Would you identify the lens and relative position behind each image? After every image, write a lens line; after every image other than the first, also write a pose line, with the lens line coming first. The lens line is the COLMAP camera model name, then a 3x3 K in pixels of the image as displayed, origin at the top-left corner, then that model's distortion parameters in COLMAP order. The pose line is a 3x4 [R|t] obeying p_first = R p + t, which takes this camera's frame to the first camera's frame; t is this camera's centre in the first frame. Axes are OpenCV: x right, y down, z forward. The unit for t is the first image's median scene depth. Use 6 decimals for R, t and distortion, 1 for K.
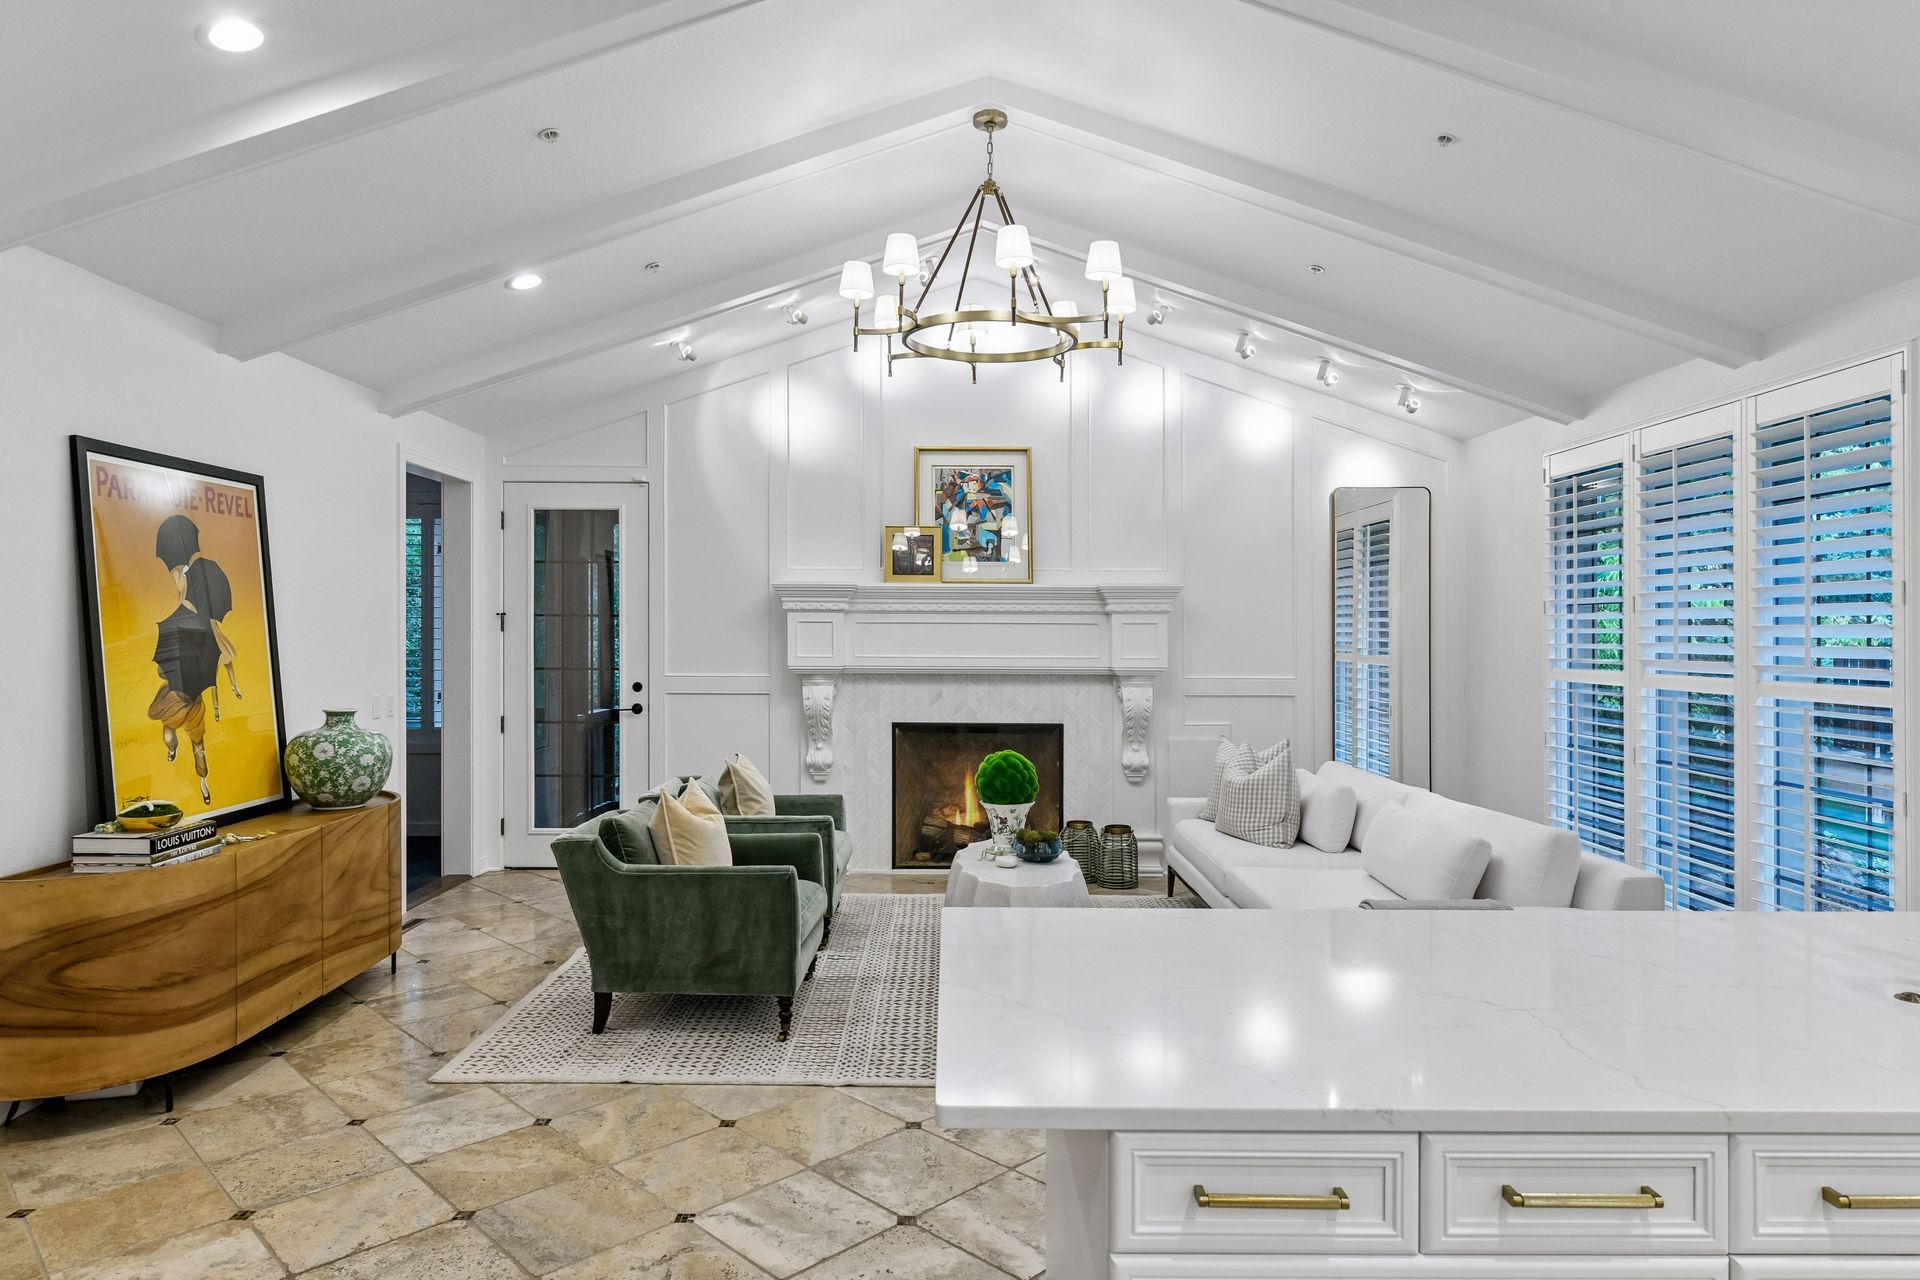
lens RADIAL K [[1152.4, 0, 952.3], [0, 1152.4, 636.6], [0, 0, 1]] dist [-0.006050, -0.000921]
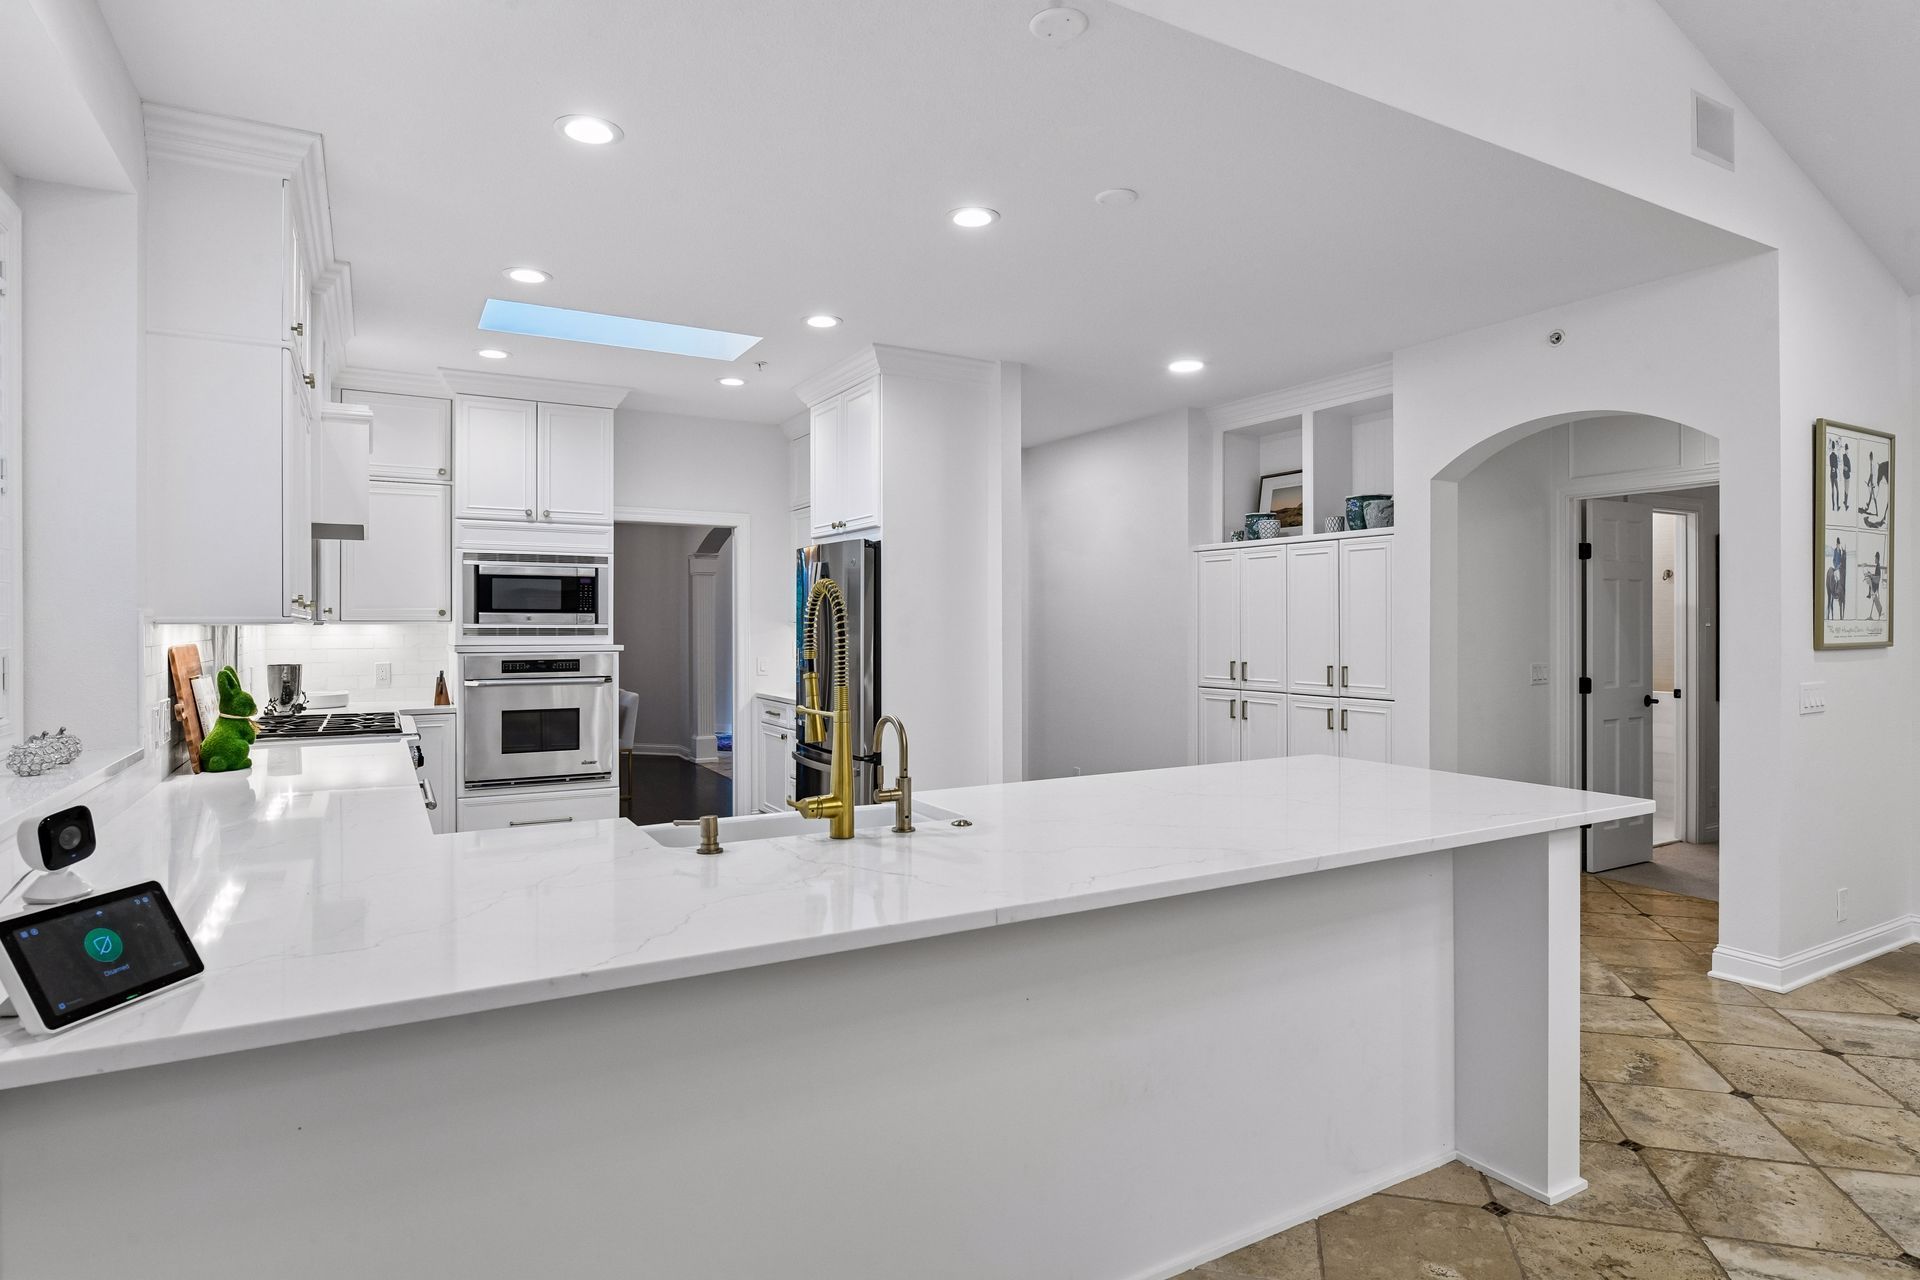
lens RADIAL K [[1034.9, 0, 956.4], [0, 1034.9, 621.6], [0, 0, 1]] dist [-0.005091, -0.000681]
pose [[-0.875869, -0.003798, -0.482534, 0.457534], [-0.003140, 0.999993, -0.002171, 0.027208], [0.482539, -0.000387, -0.875874, 0.656613]]
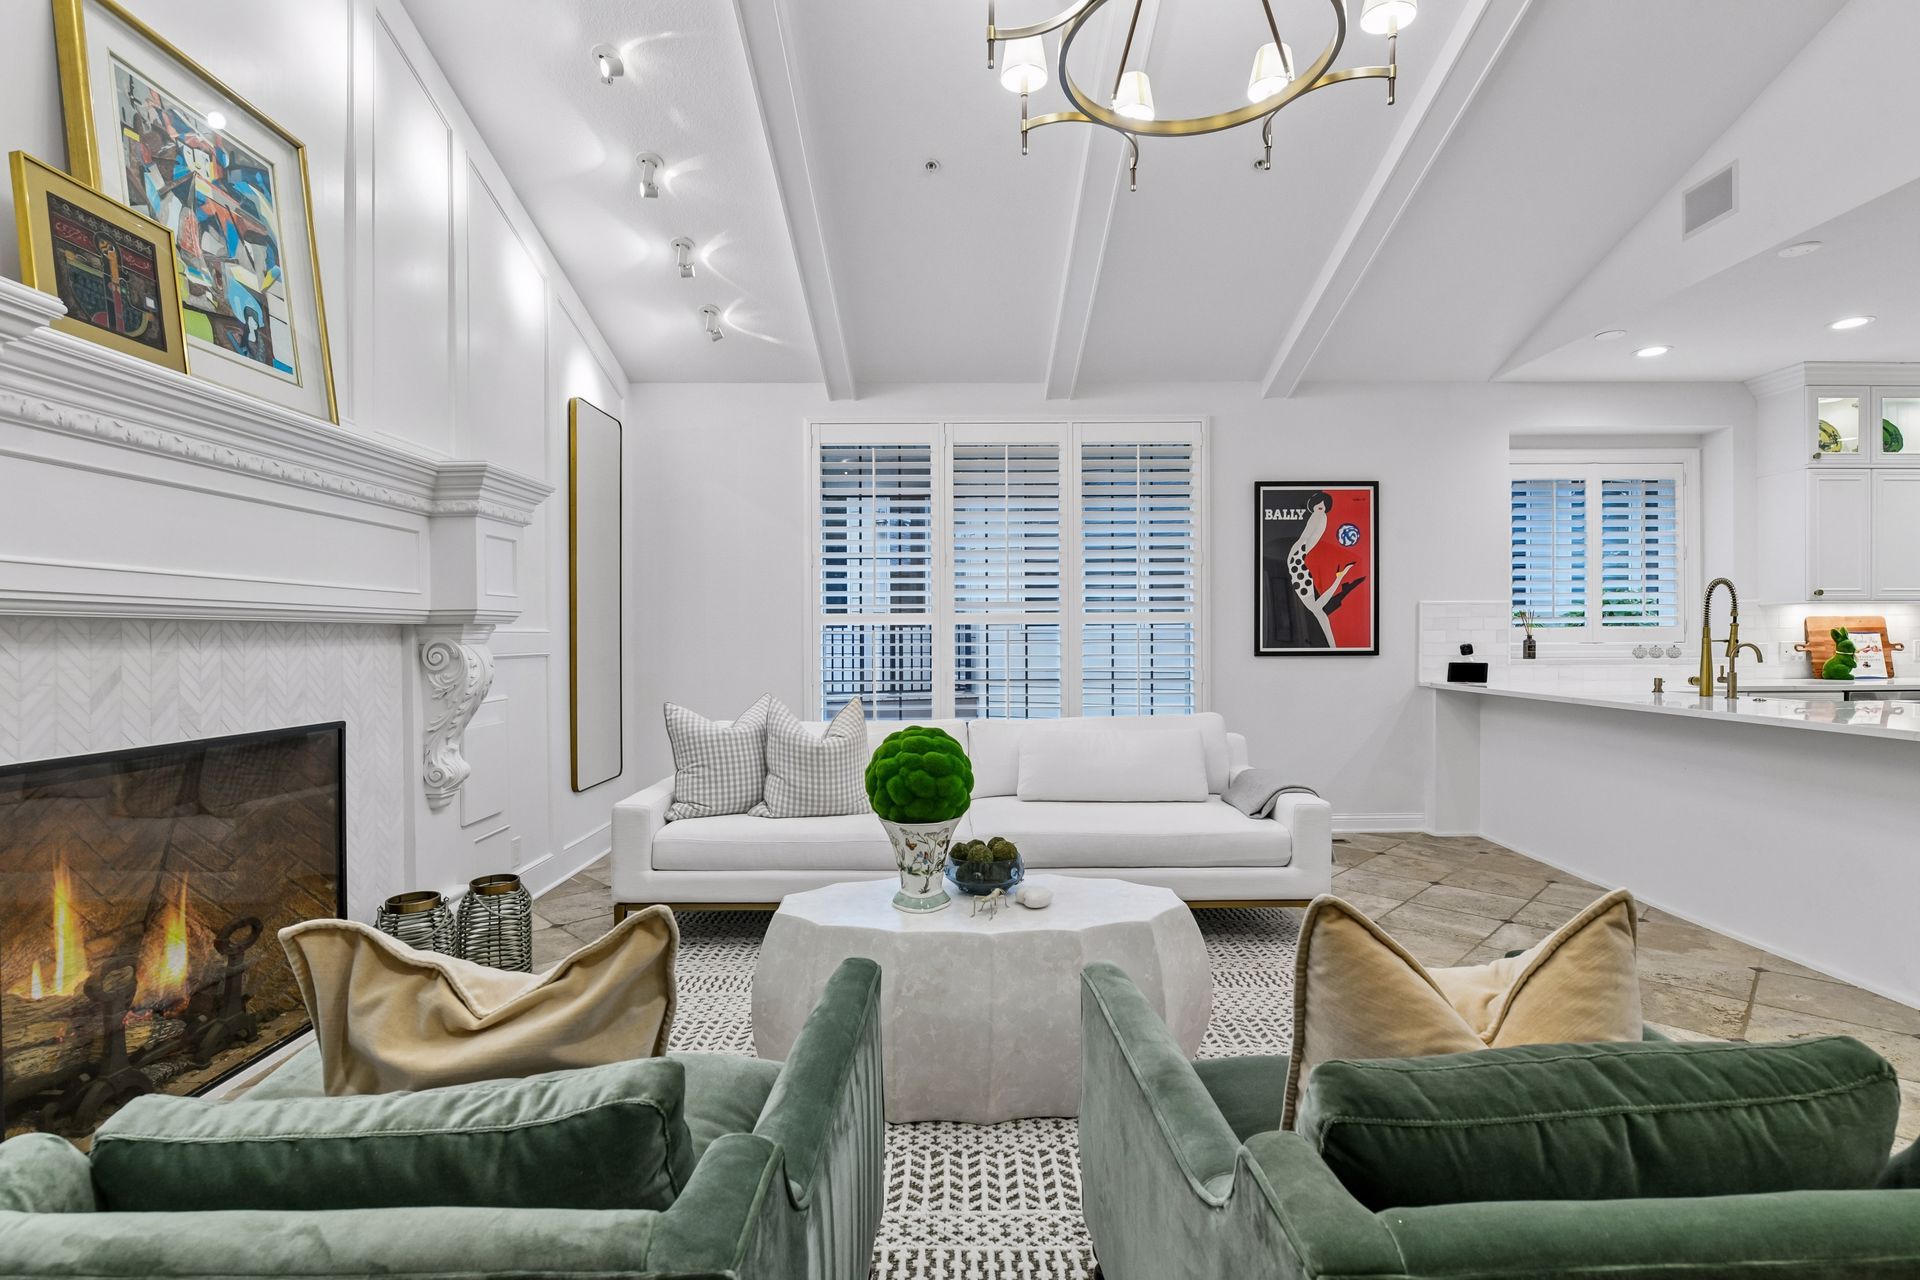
lens RADIAL K [[896.3, 0, 965.5], [0, 896.3, 639.4], [0, 0, 1]] dist [-0.013319, -0.000858]
pose [[0.001680, -0.008723, 0.999961, -0.361423], [0.009262, 0.999919, 0.008707, 0.047015], [-0.999956, 0.009247, 0.001761, 0.885795]]
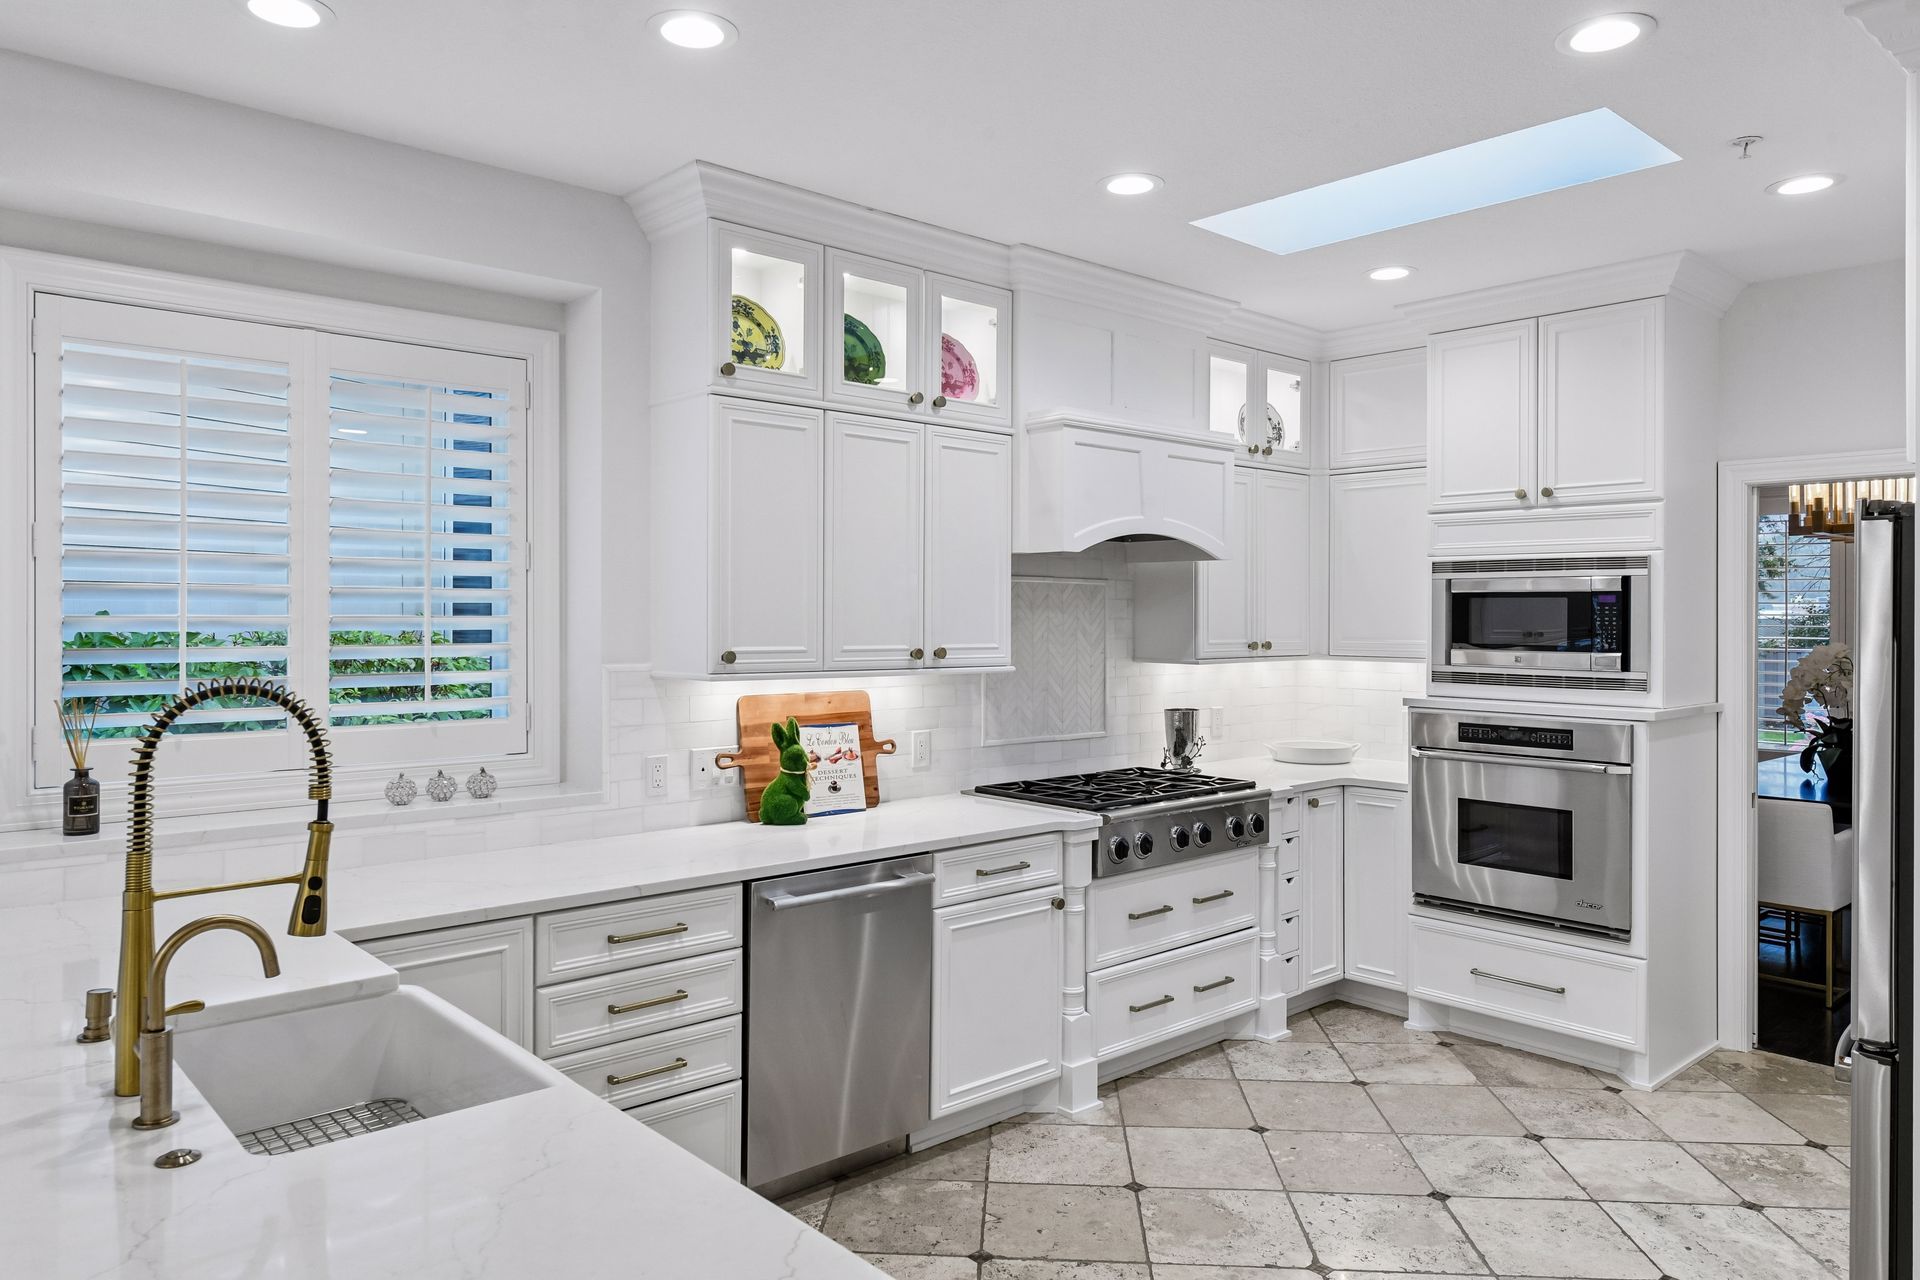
lens RADIAL K [[1281.3, 0, 956.7], [0, 1281.3, 611.8], [0, 0, 1]] dist [-0.001569, 0.001032]
pose [[-0.664503, -0.004176, 0.747274, -0.013449], [-0.004254, 0.999989, 0.001806, -0.005375], [-0.747273, -0.001978, -0.664514, 0.374968]]
